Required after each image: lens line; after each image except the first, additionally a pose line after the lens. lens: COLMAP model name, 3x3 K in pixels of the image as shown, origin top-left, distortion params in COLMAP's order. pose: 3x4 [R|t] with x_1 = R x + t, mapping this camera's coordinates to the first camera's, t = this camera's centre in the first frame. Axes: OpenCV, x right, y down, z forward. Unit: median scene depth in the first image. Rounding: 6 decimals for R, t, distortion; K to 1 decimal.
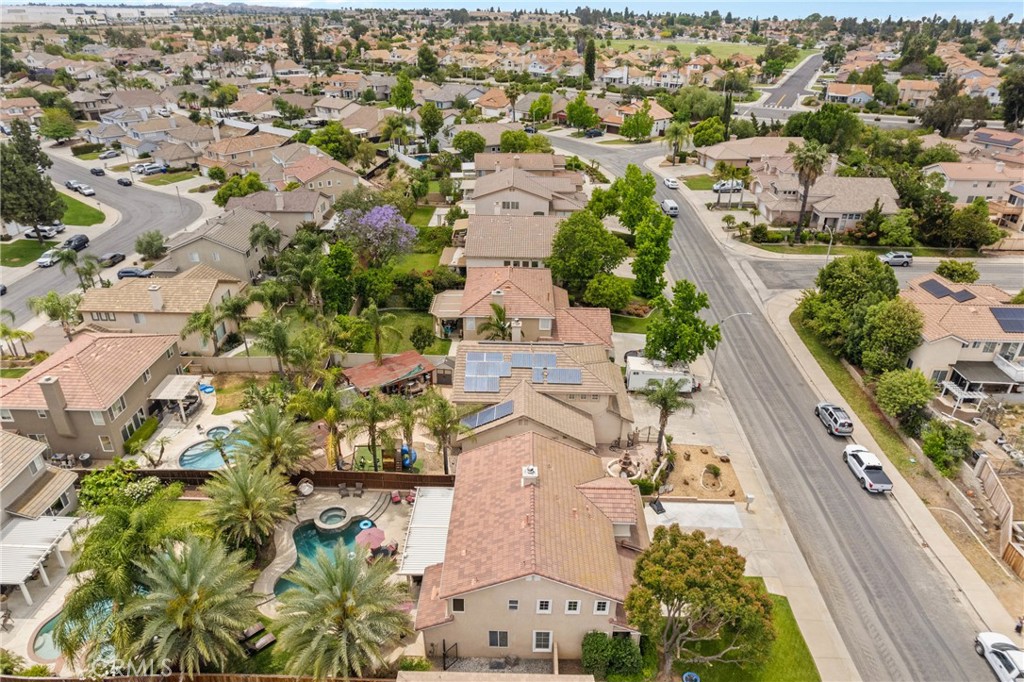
lens RADIAL K [[658.7, 0, 512.0], [0, 658.7, 341.0], [0, 0, 1]] dist [-0.079078, 0.075117]
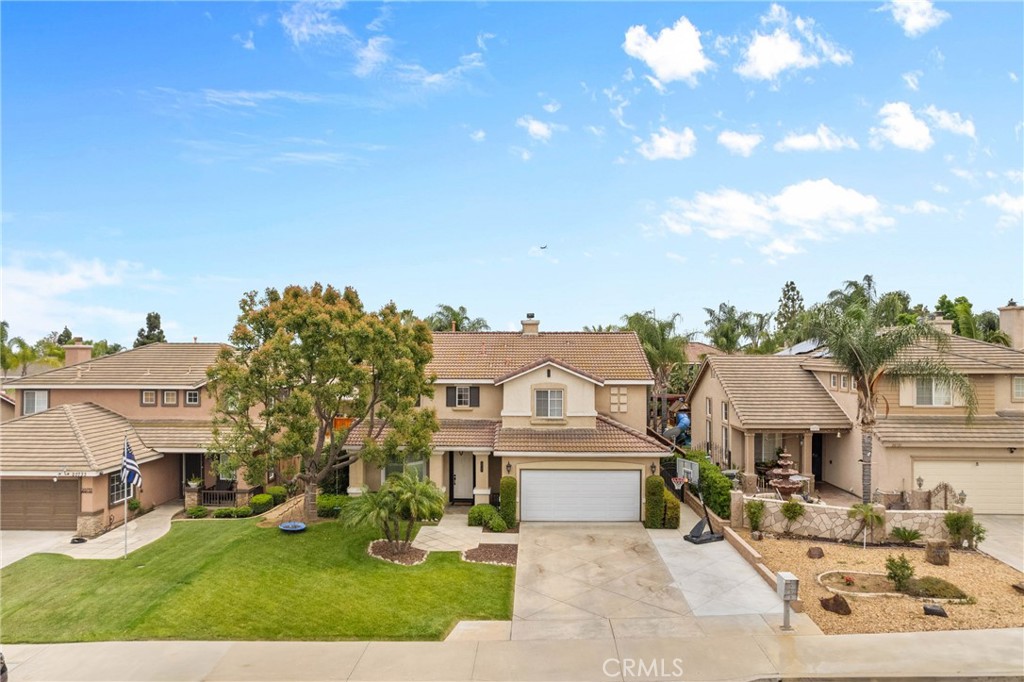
lens RADIAL K [[658.7, 0, 512.0], [0, 658.7, 341.0], [0, 0, 1]] dist [-0.079078, 0.075117]
pose [[-0.018662, -0.030654, -0.999356, 0.808259], [-0.457174, 0.889180, -0.018737, 0.241486], [0.889181, 0.456530, -0.030608, 0.986156]]
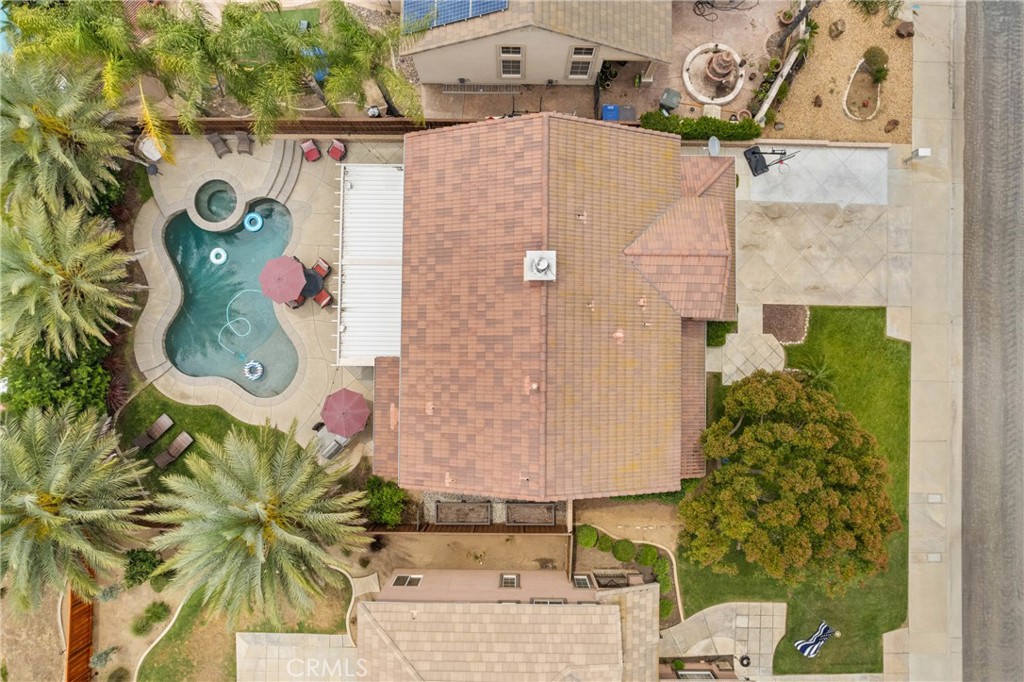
lens RADIAL K [[658.7, 0, 512.0], [0, 658.7, 341.0], [0, 0, 1]] dist [-0.079078, 0.075117]
pose [[0.999881, -0.004189, -0.014814, 0.011251], [0.014983, 0.486003, 0.873829, -0.216924], [0.003539, -0.873947, 0.486008, 0.676015]]
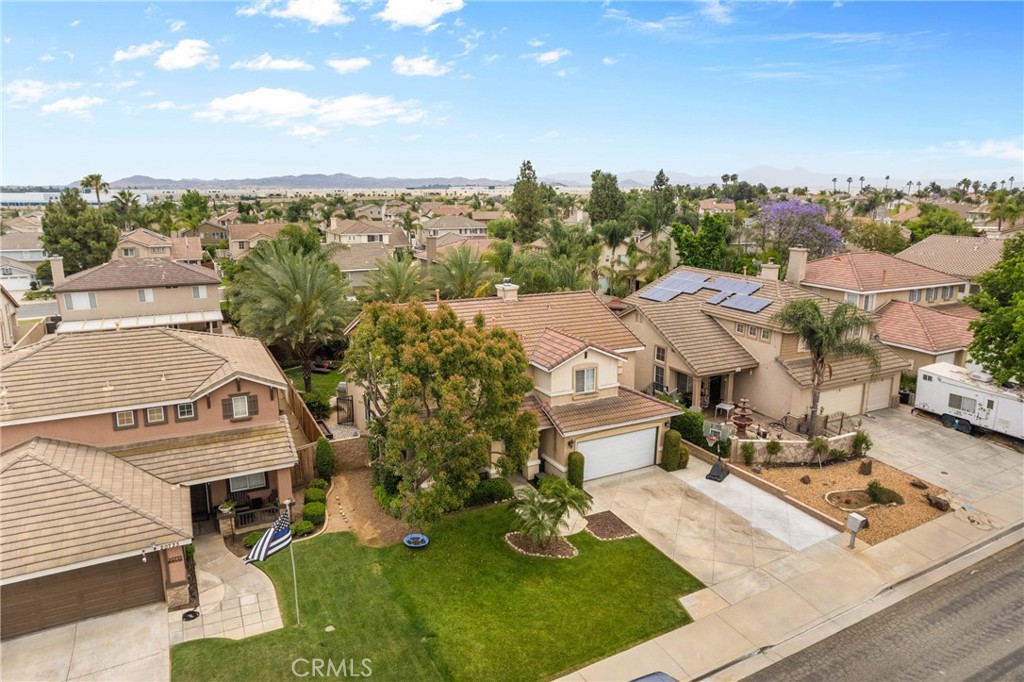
lens RADIAL K [[658.7, 0, 512.0], [0, 658.7, 341.0], [0, 0, 1]] dist [-0.079078, 0.075117]
pose [[0.475496, 0.188869, -0.859204, 0.754978], [-0.403008, 0.914934, -0.021911, 0.274885], [0.781977, 0.356685, 0.511163, 0.577154]]
